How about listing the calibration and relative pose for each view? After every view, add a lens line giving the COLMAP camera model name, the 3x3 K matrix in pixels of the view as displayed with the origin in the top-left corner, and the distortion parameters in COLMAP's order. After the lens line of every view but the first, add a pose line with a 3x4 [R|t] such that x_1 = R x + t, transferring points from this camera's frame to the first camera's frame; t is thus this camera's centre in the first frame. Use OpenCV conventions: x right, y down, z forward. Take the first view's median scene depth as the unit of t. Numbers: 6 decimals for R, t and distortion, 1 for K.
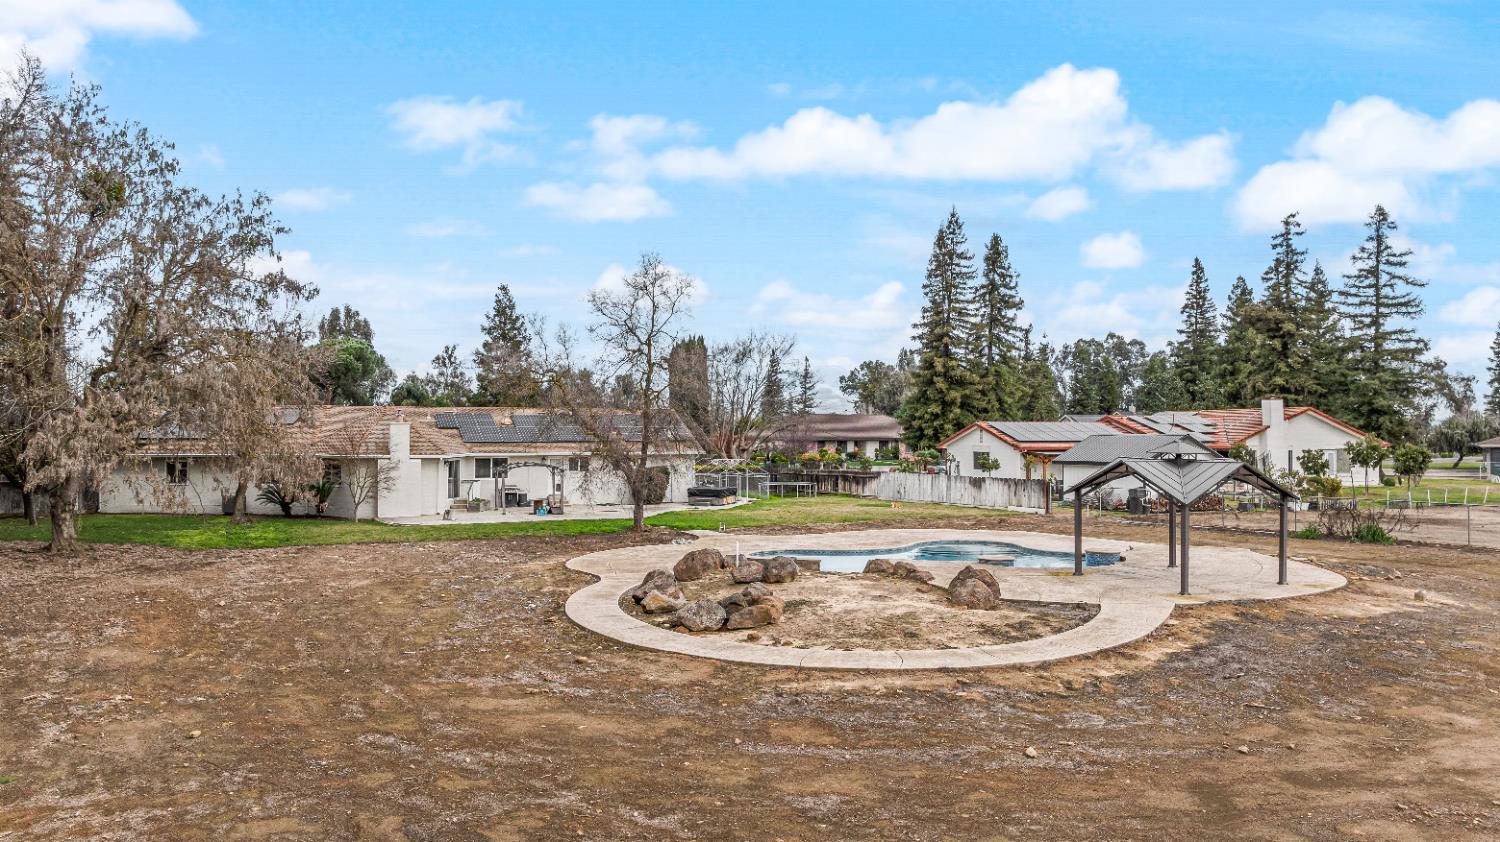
lens RADIAL K [[1056.0, 0, 750.0], [0, 1056.0, 421.0], [0, 0, 1]] dist [-0.010451, 0.001867]
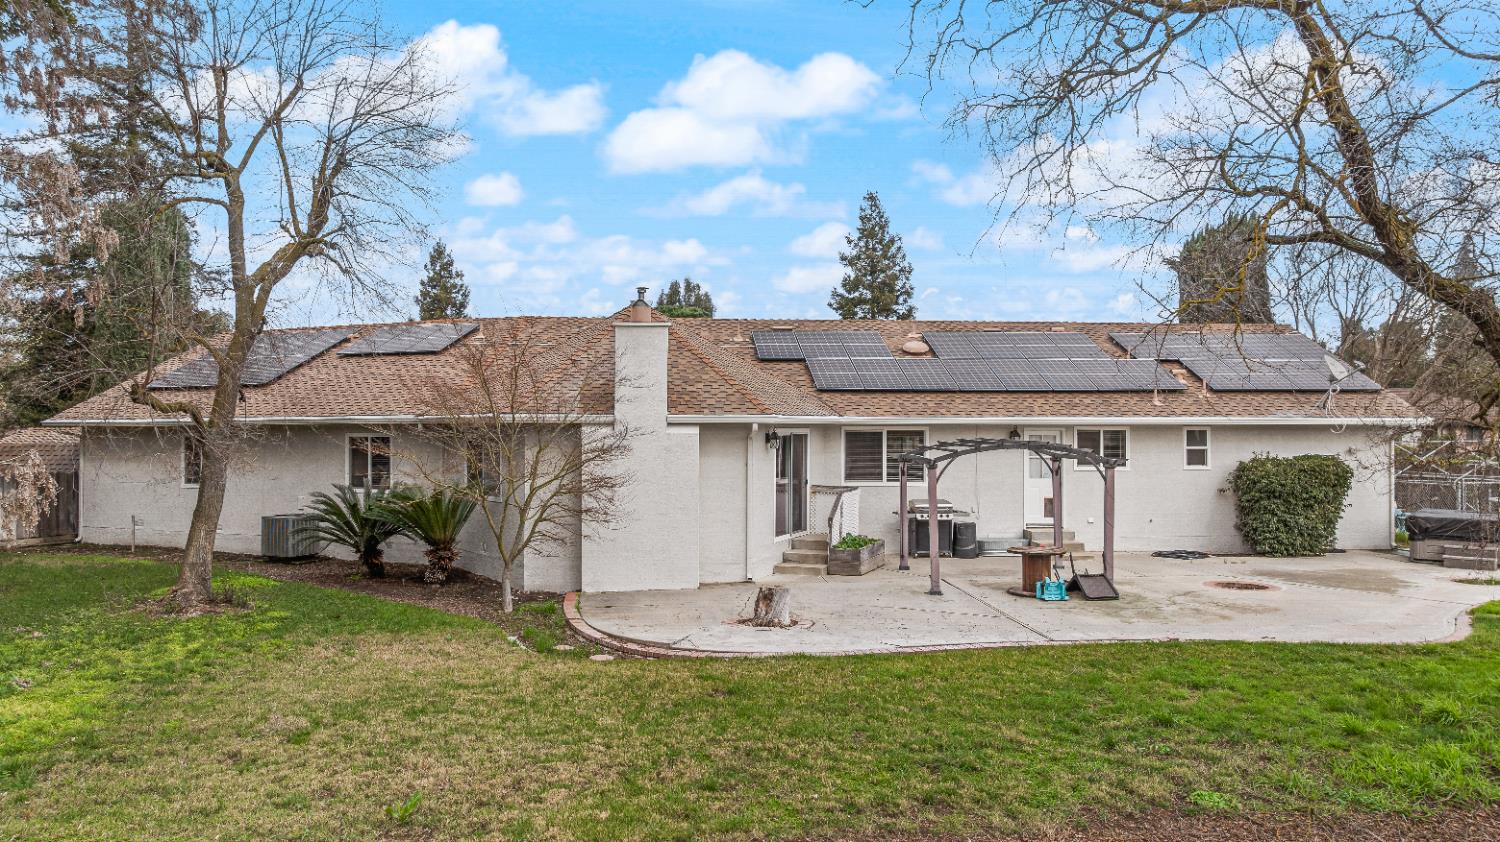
lens RADIAL K [[1056.0, 0, 750.0], [0, 1056.0, 421.0], [0, 0, 1]] dist [-0.010451, 0.001867]
pose [[0.946935, -0.005030, -0.321385, -0.079109], [0.005949, 0.999981, 0.001878, 0.014545], [0.321369, -0.003690, 0.946947, 0.291009]]
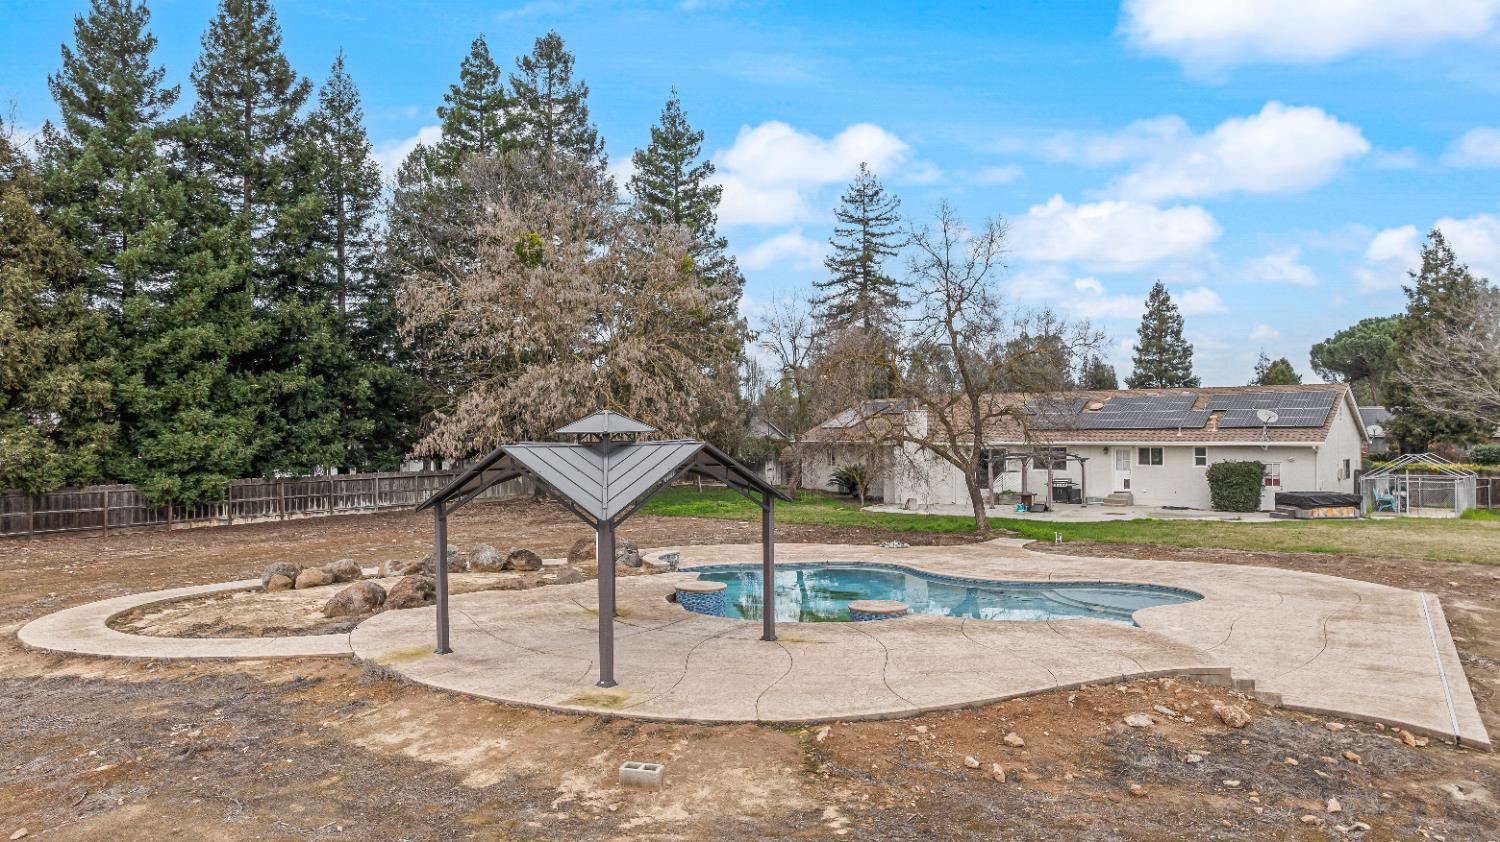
lens RADIAL K [[1065.0, 0, 761.8], [0, 1065.0, 414.5], [0, 0, 1]] dist [-0.026284, 0.038671]
pose [[0.438749, -0.017686, -0.898435, 0.220404], [0.016746, 0.999794, -0.011503, 0.006470], [0.898453, -0.009999, 0.438955, 0.182547]]
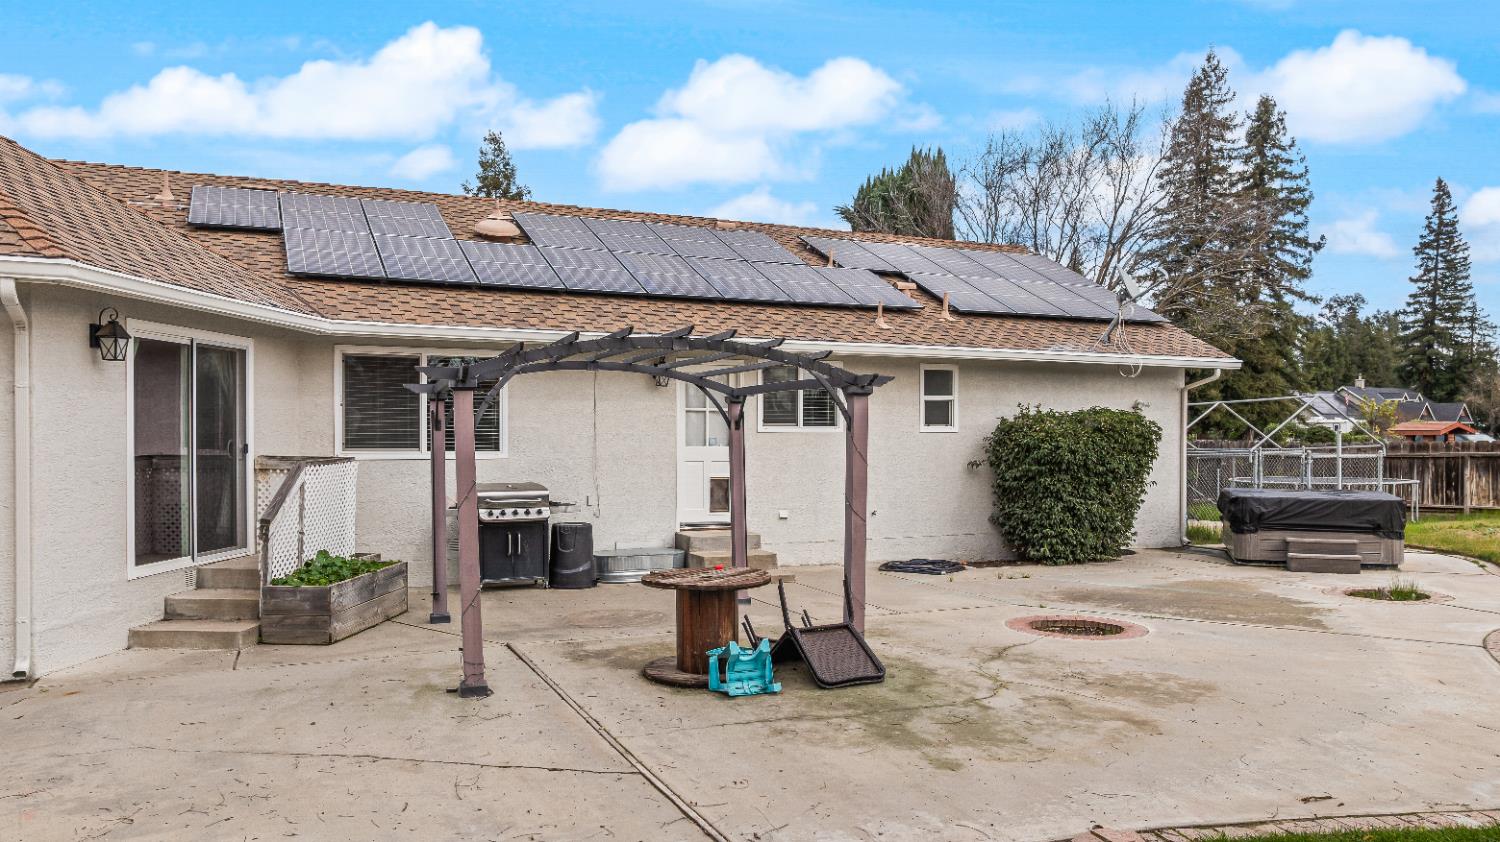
lens RADIAL K [[1069.5, 0, 753.2], [0, 1069.5, 449.4], [0, 0, 1]] dist [-0.005598, -0.001467]
pose [[0.999993, -0.002687, 0.002518, -0.085812], [0.002629, 0.999735, 0.022852, 0.023455], [-0.002578, -0.022846, 0.999736, 0.375589]]
